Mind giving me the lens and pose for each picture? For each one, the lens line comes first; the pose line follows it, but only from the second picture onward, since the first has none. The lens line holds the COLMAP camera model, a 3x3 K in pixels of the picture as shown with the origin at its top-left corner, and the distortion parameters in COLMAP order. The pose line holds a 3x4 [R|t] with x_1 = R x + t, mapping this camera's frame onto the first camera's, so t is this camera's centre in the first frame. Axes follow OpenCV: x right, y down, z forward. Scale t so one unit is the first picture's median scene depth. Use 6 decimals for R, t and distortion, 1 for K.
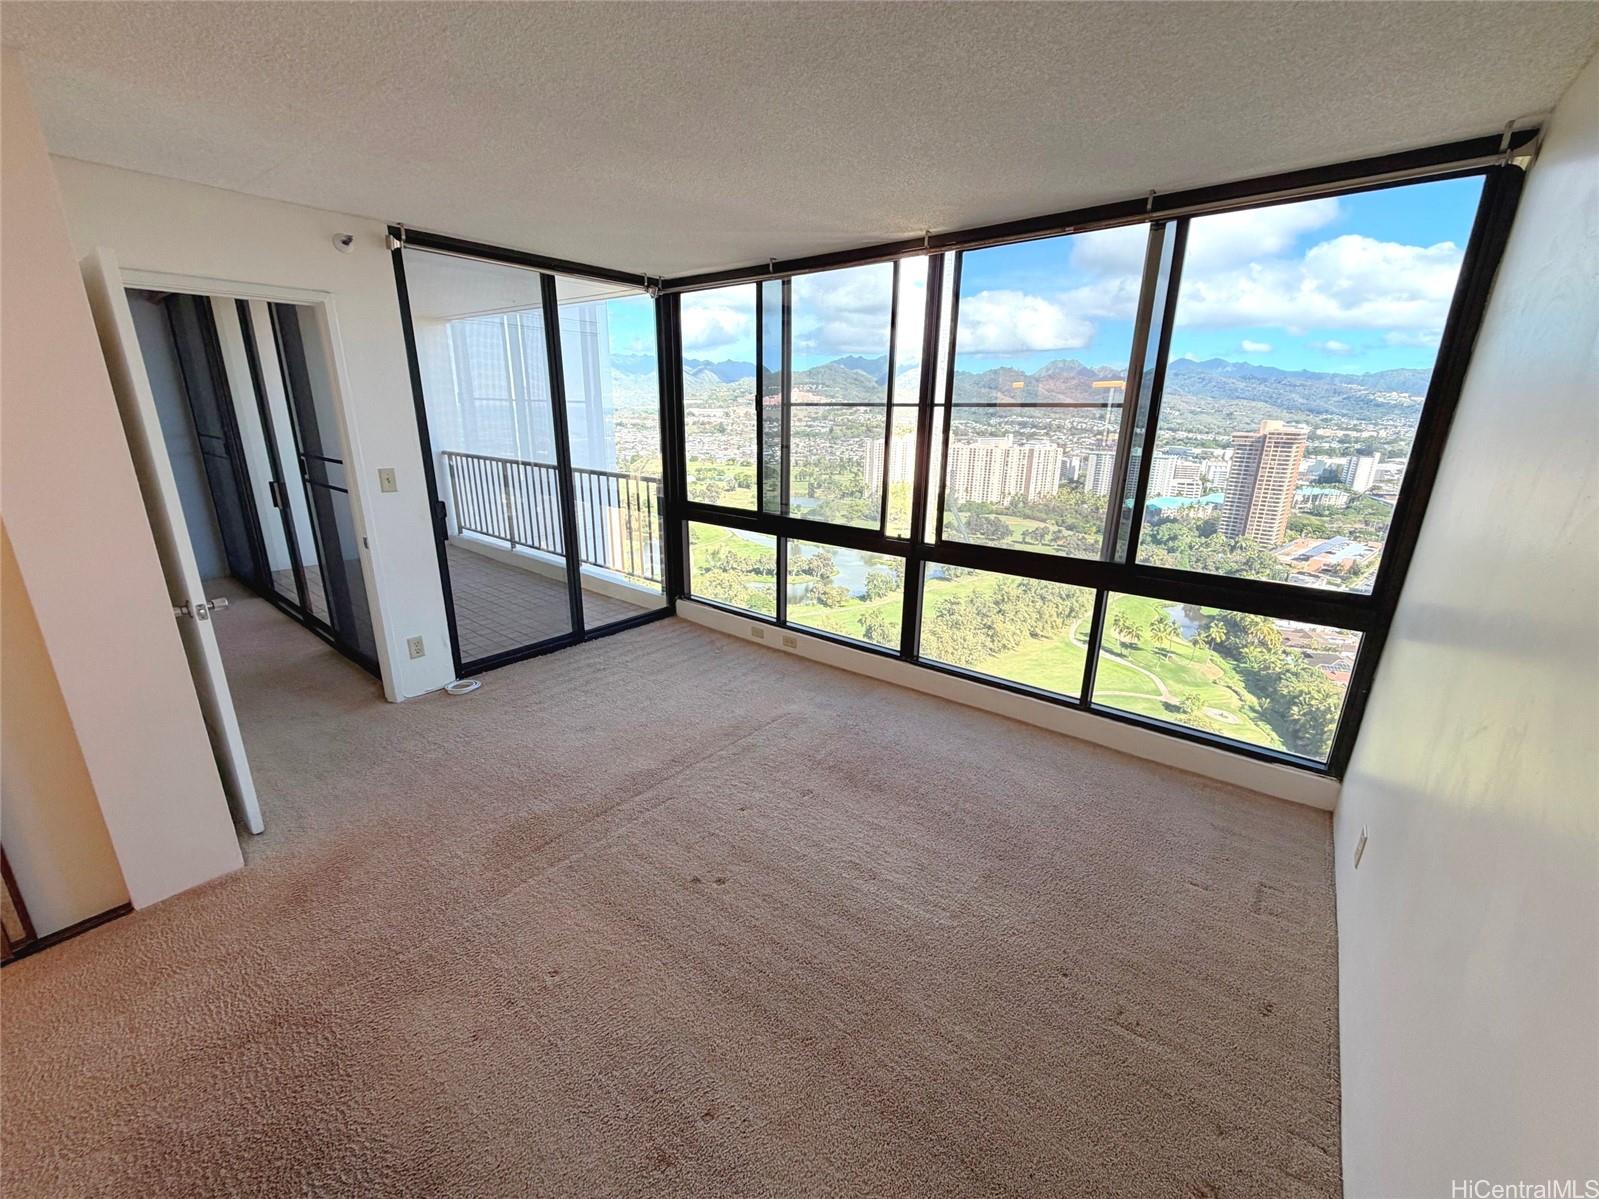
lens RADIAL K [[635.8, 0, 798.1], [0, 635.8, 597.9], [0, 0, 1]] dist [0.000977, 0.000057]
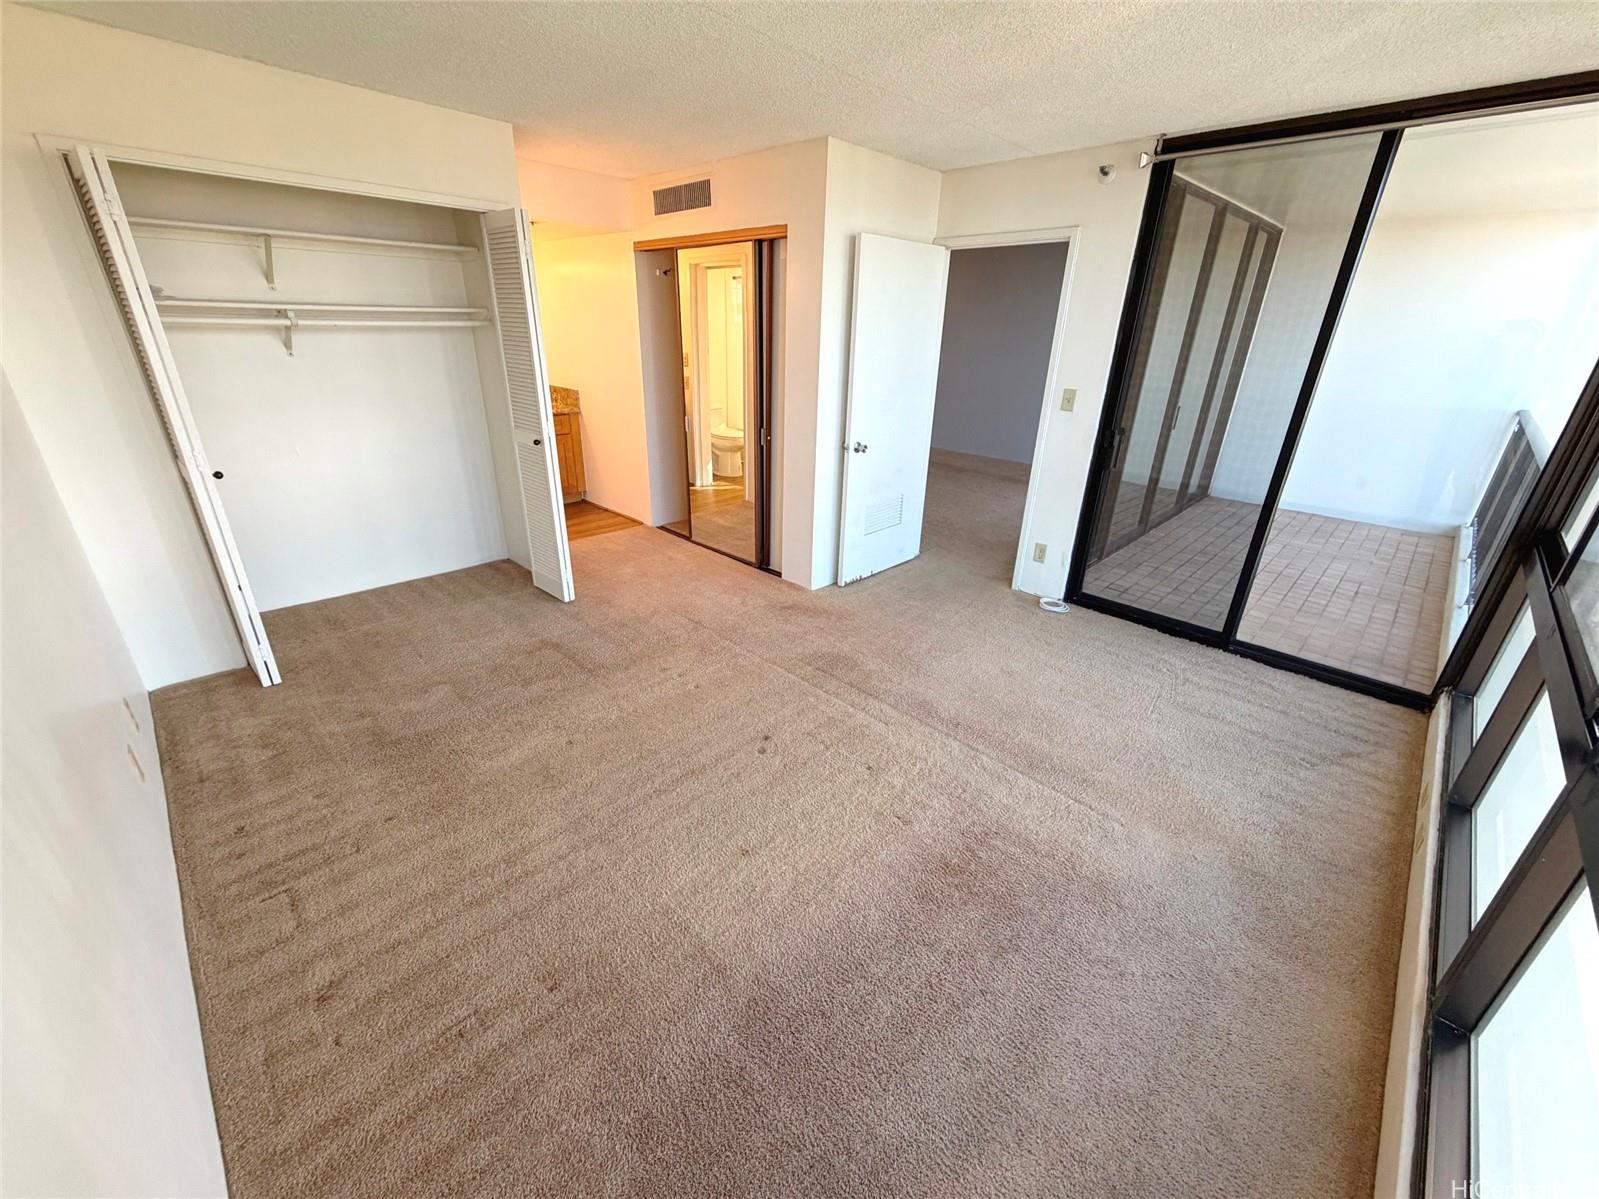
lens RADIAL K [[635.8, 0, 796.8], [0, 635.8, 597.5], [0, 0, 1]] dist [0.000977, 0.000057]
pose [[-0.104603, 0.378881, -0.919515, 0.468155], [-0.309582, 0.866244, 0.392148, -0.148395], [0.945102, 0.325686, 0.026683, 0.539780]]
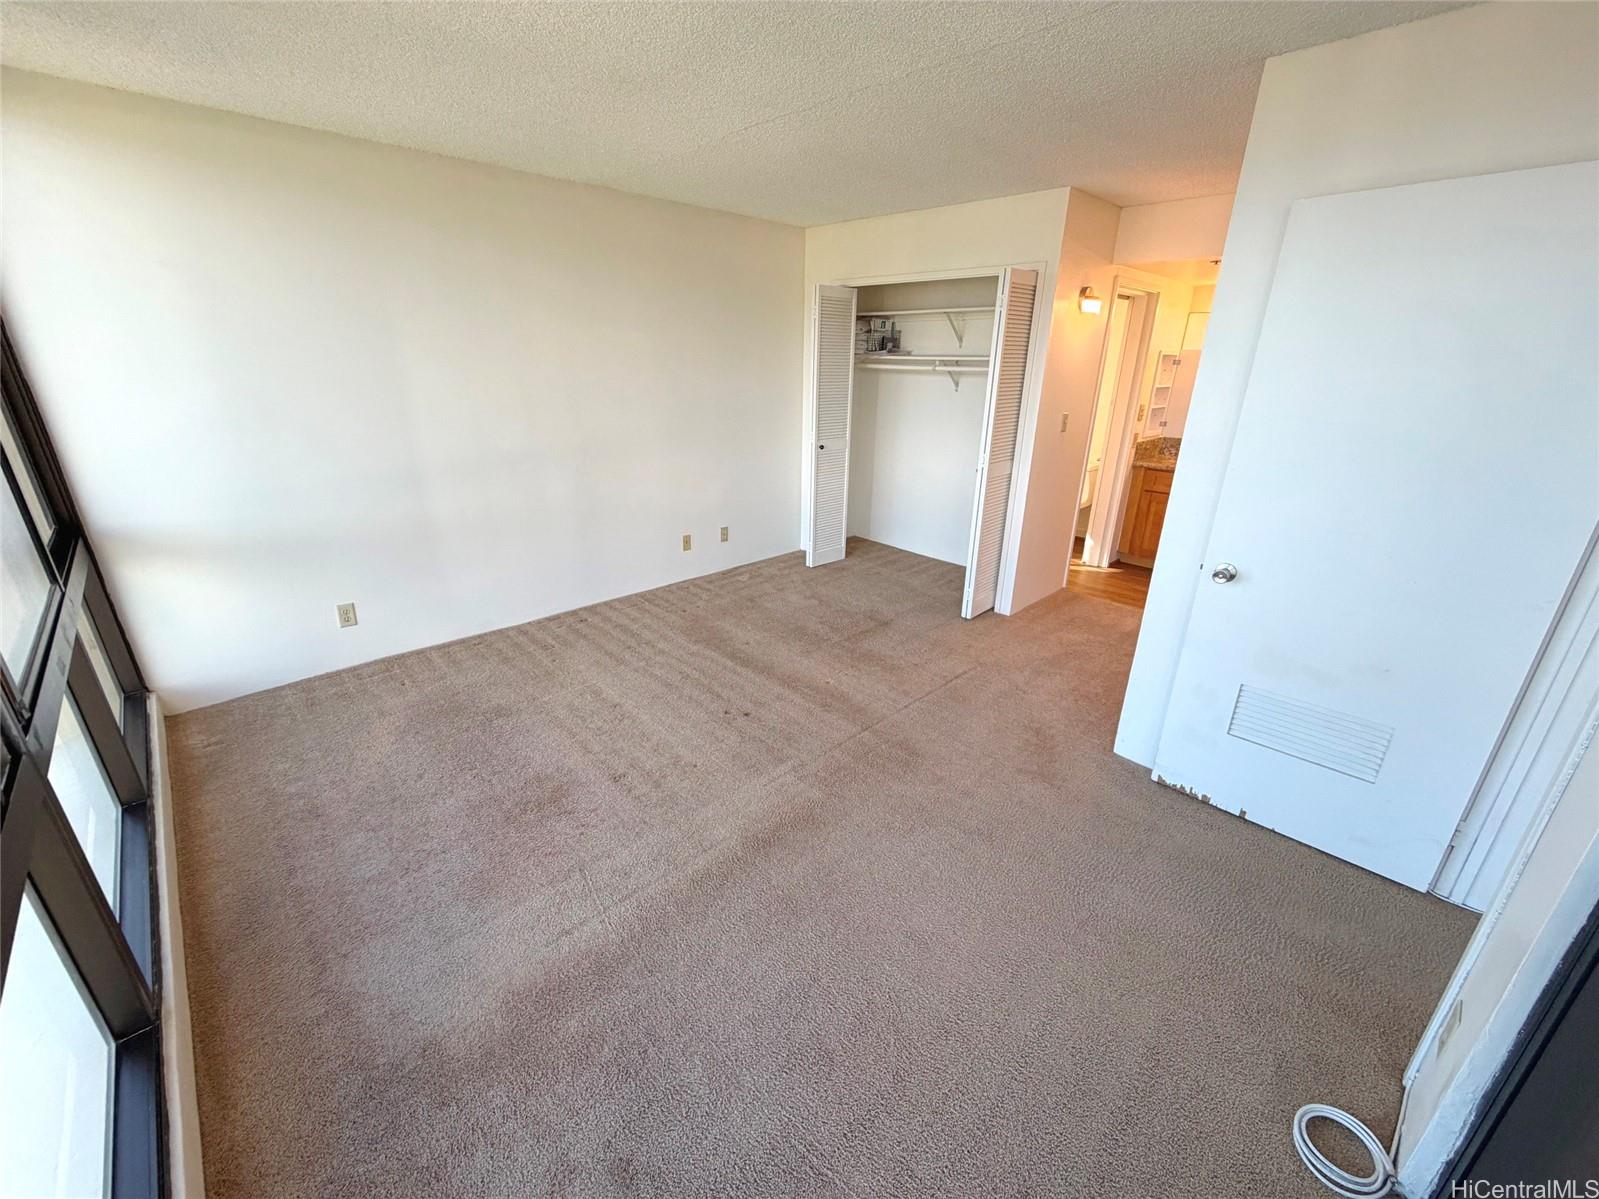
lens RADIAL K [[635.8, 0, 796.6], [0, 635.8, 602.4], [0, 0, 1]] dist [0.000977, 0.000057]
pose [[-0.990657, -0.069385, 0.117410, -0.228485], [0.016416, 0.793979, 0.607723, -0.318176], [-0.135388, 0.603972, -0.785422, 1.085622]]
